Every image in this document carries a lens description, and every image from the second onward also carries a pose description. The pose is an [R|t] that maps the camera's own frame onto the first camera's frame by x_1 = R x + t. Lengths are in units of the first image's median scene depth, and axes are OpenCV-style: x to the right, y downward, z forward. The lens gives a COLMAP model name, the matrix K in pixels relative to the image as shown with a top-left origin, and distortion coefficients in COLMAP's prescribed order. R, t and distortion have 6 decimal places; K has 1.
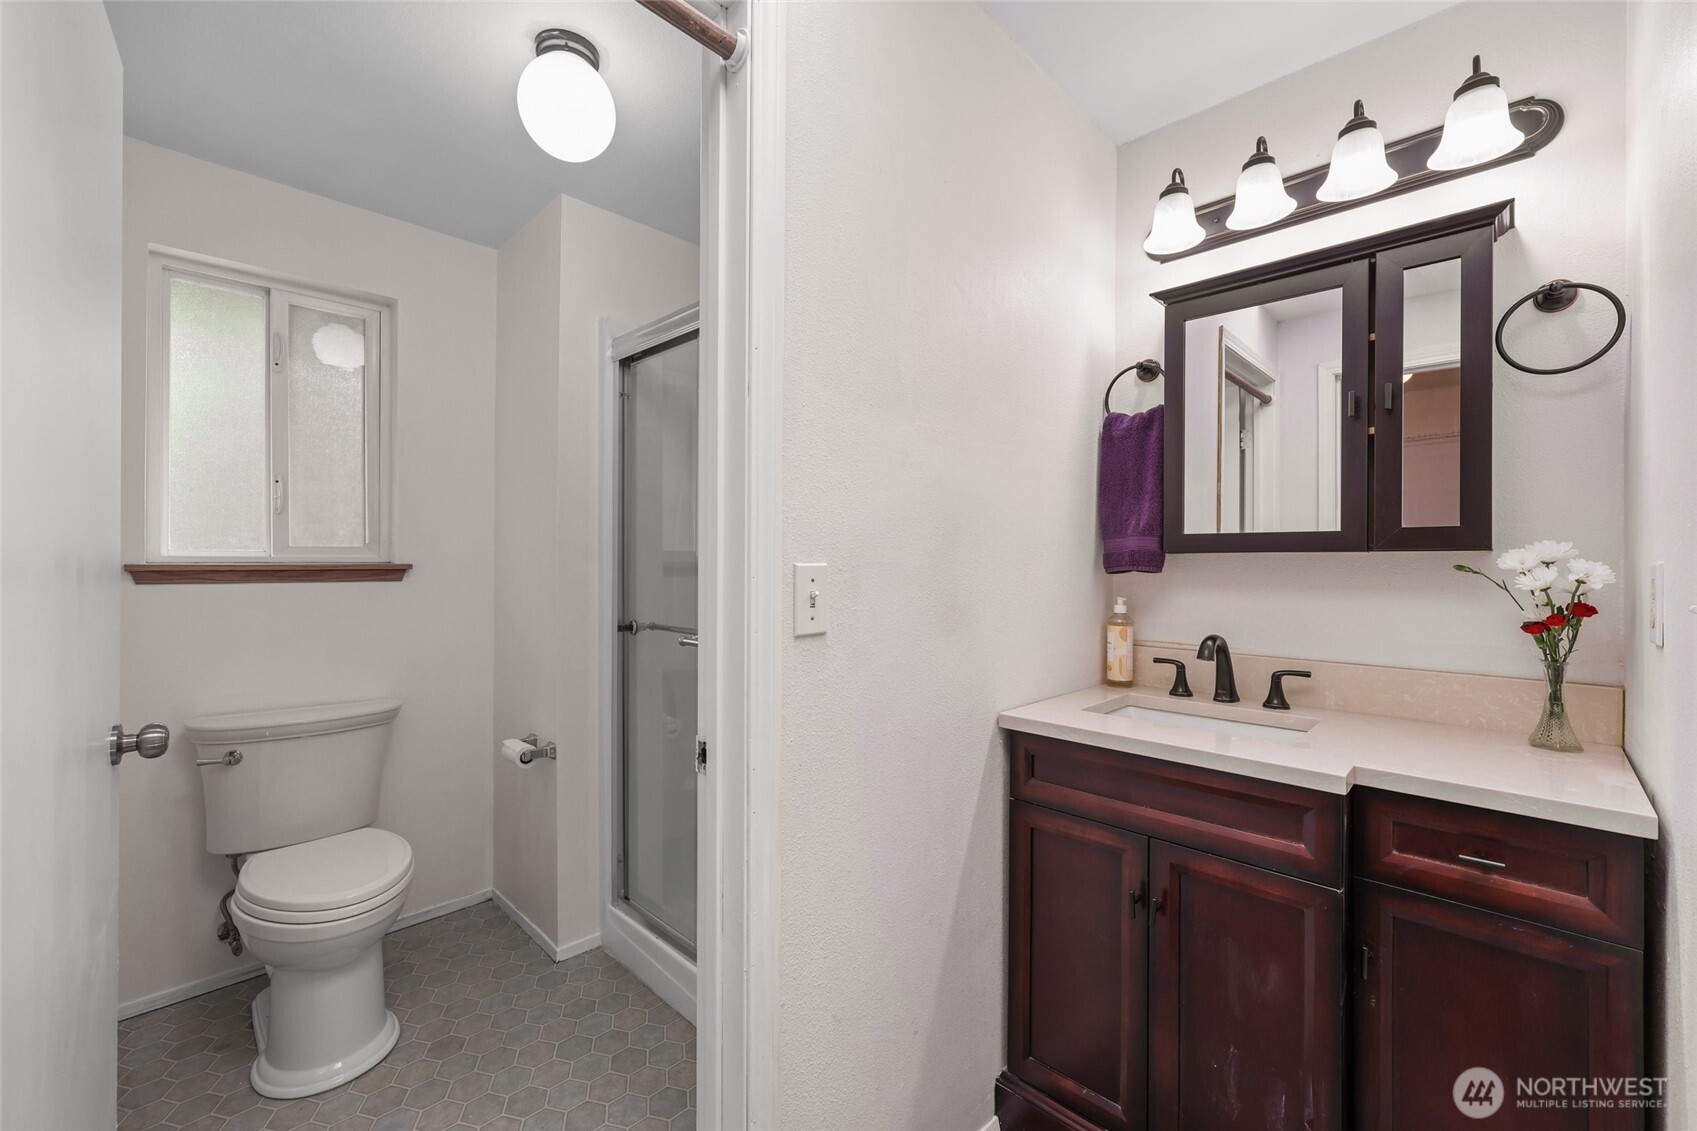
lens RADIAL K [[689.6, 0, 848.0], [0, 689.6, 563.0], [0, 0, 1]] dist [-0.000635, 0.000422]
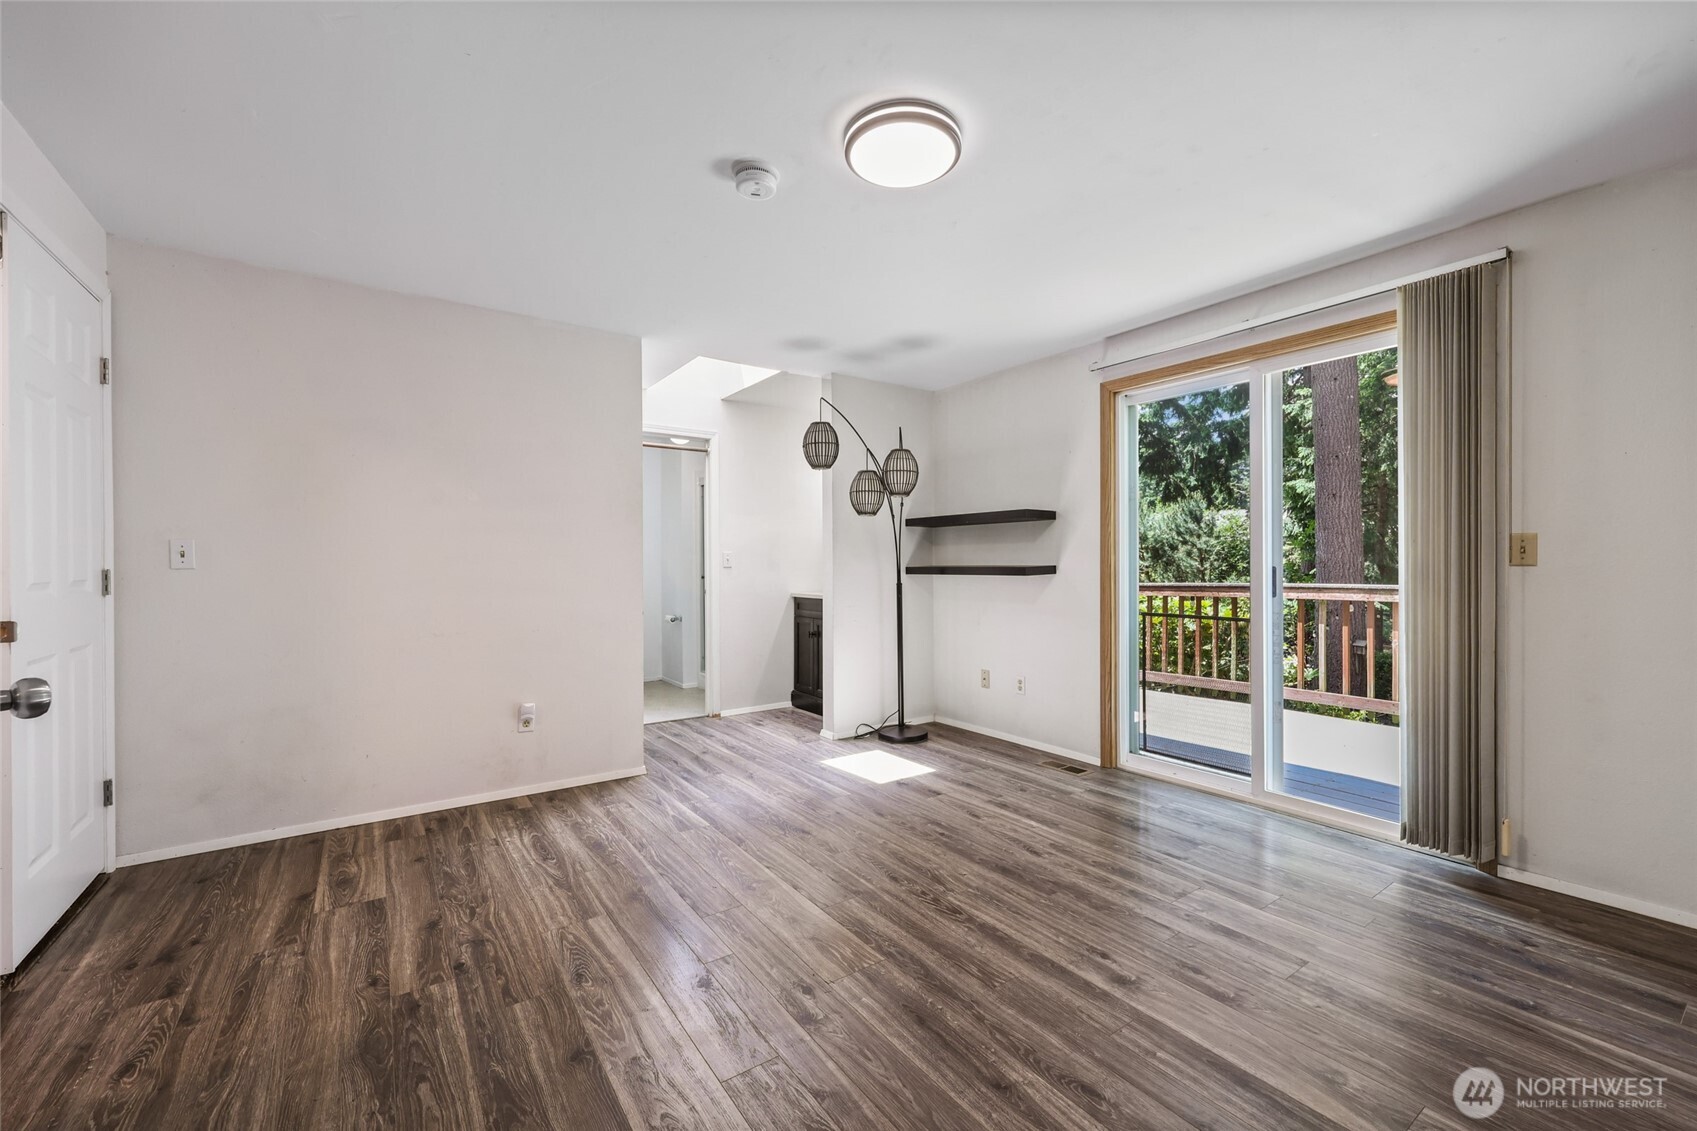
lens RADIAL K [[689.6, 0, 848.5], [0, 689.6, 567.4], [0, 0, 1]] dist [-0.000635, 0.000422]
pose [[0.980207, -0.003711, -0.197941, 0.830780], [0.004042, 0.999991, 0.001268, 0.060796], [0.197935, -0.002043, 0.980213, -1.691060]]
